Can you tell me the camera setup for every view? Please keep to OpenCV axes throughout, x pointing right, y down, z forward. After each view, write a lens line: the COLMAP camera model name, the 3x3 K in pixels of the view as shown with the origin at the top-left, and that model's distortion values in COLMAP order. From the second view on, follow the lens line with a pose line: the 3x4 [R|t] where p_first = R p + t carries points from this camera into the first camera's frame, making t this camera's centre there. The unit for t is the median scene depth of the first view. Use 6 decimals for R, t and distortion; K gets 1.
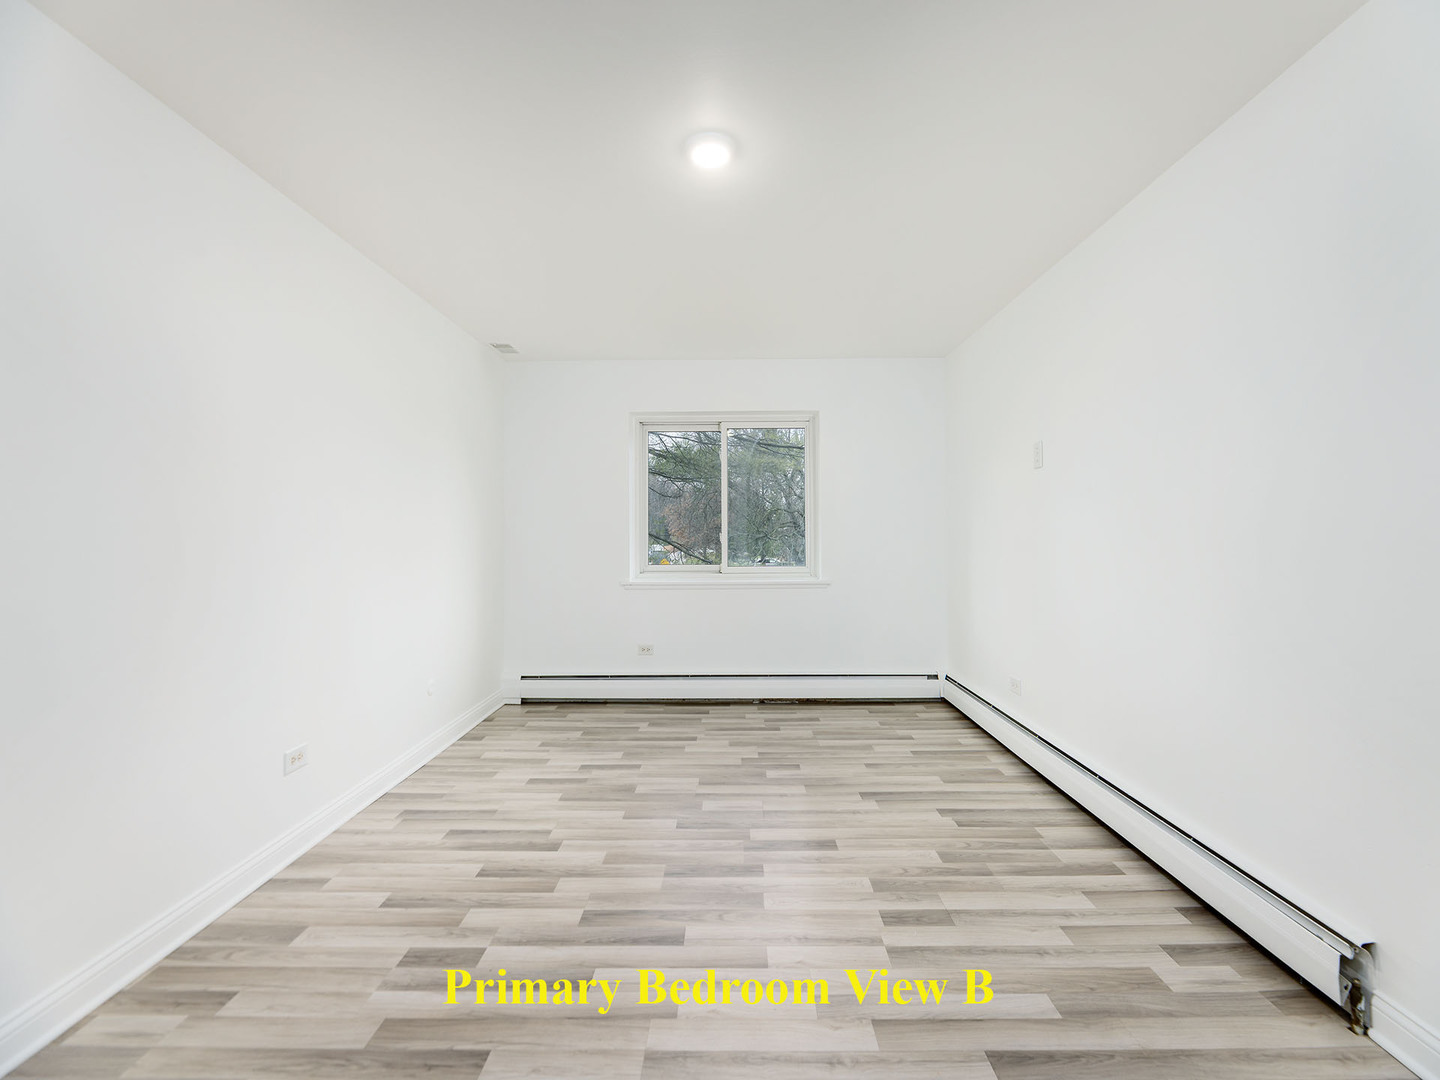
lens RADIAL K [[588.9, 0, 731.1], [0, 588.9, 531.3], [0, 0, 1]] dist [-0.000932, -0.000121]
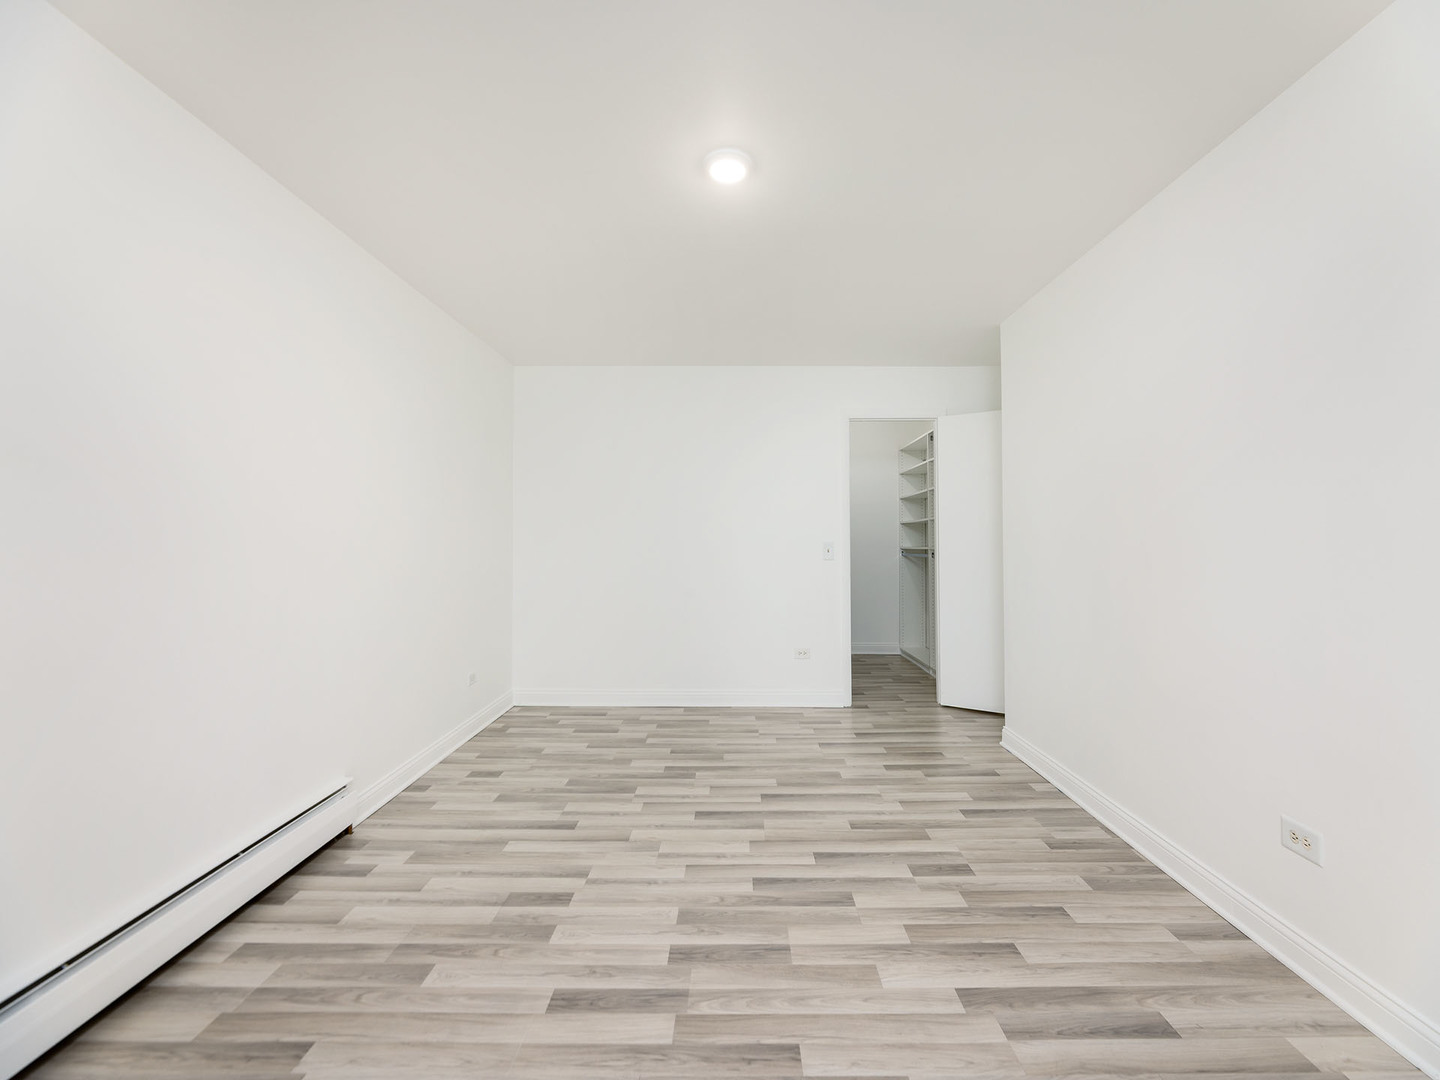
lens RADIAL K [[583.9, 0, 732.1], [0, 583.9, 529.0], [0, 0, 1]] dist [-0.001343, -0.000330]
pose [[-0.999962, 0.008724, -0.000656, -0.034643], [0.008736, 0.999733, -0.021380, 0.008106], [0.000469, -0.021384, -0.999771, 1.735231]]
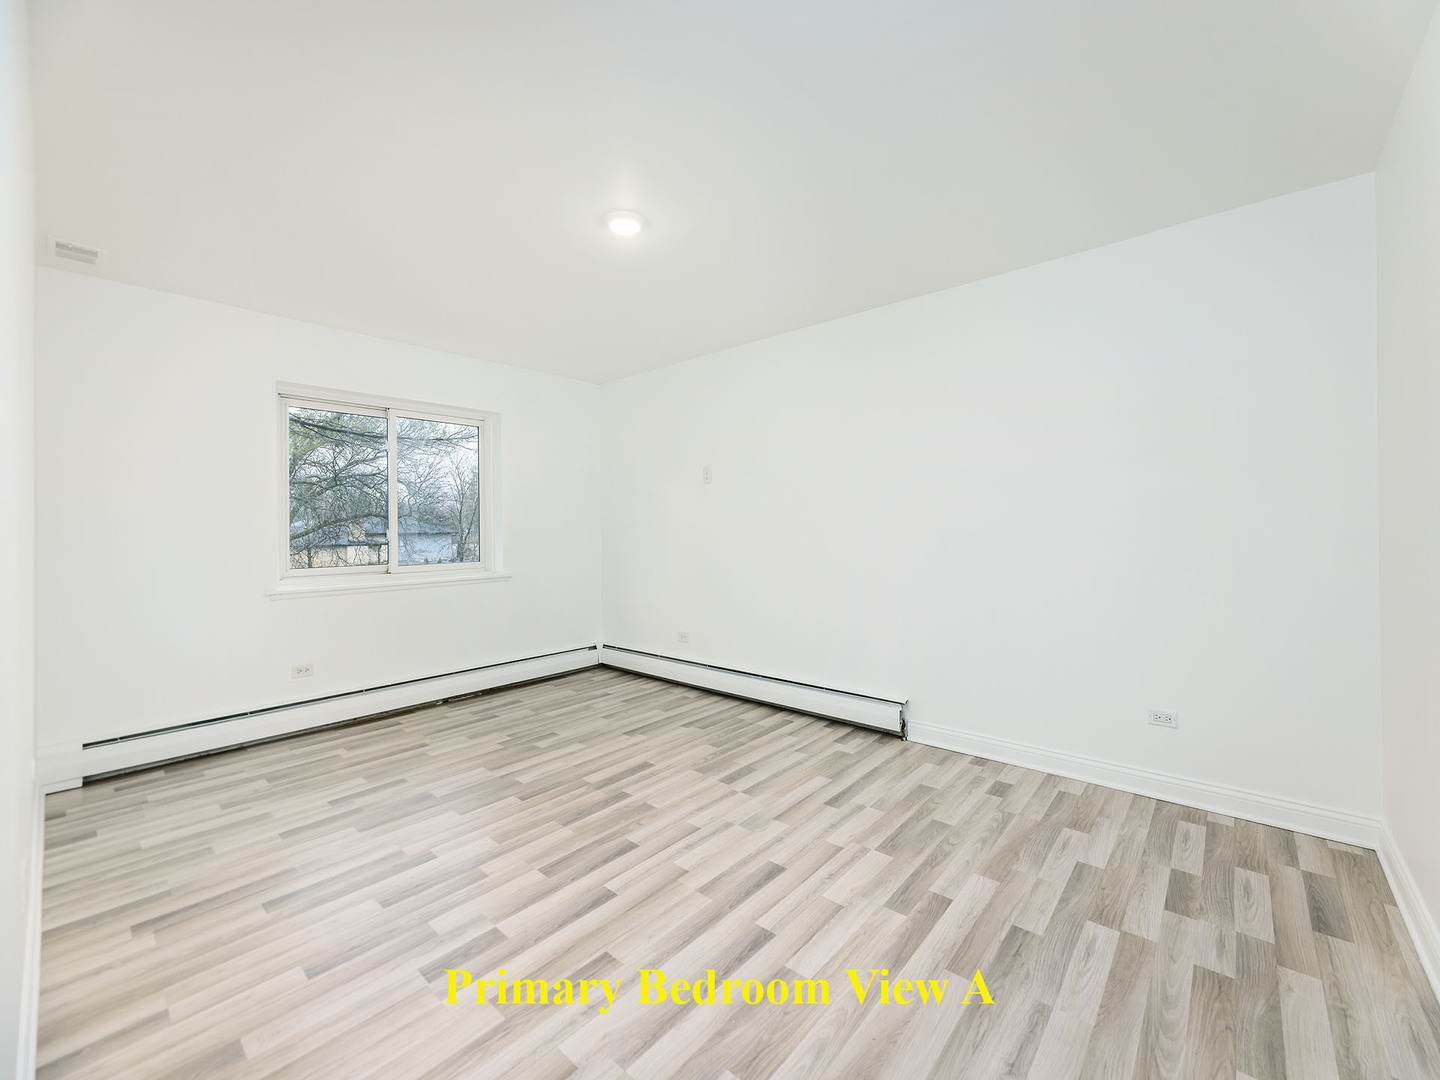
lens RADIAL K [[583.9, 0, 732.1], [0, 583.9, 529.0], [0, 0, 1]] dist [-0.001343, -0.000330]
pose [[0.647408, -0.003651, 0.762135, -0.721175], [0.004646, 0.999989, 0.000843, 0.007052], [-0.762130, 0.002995, 0.647417, 0.012786]]
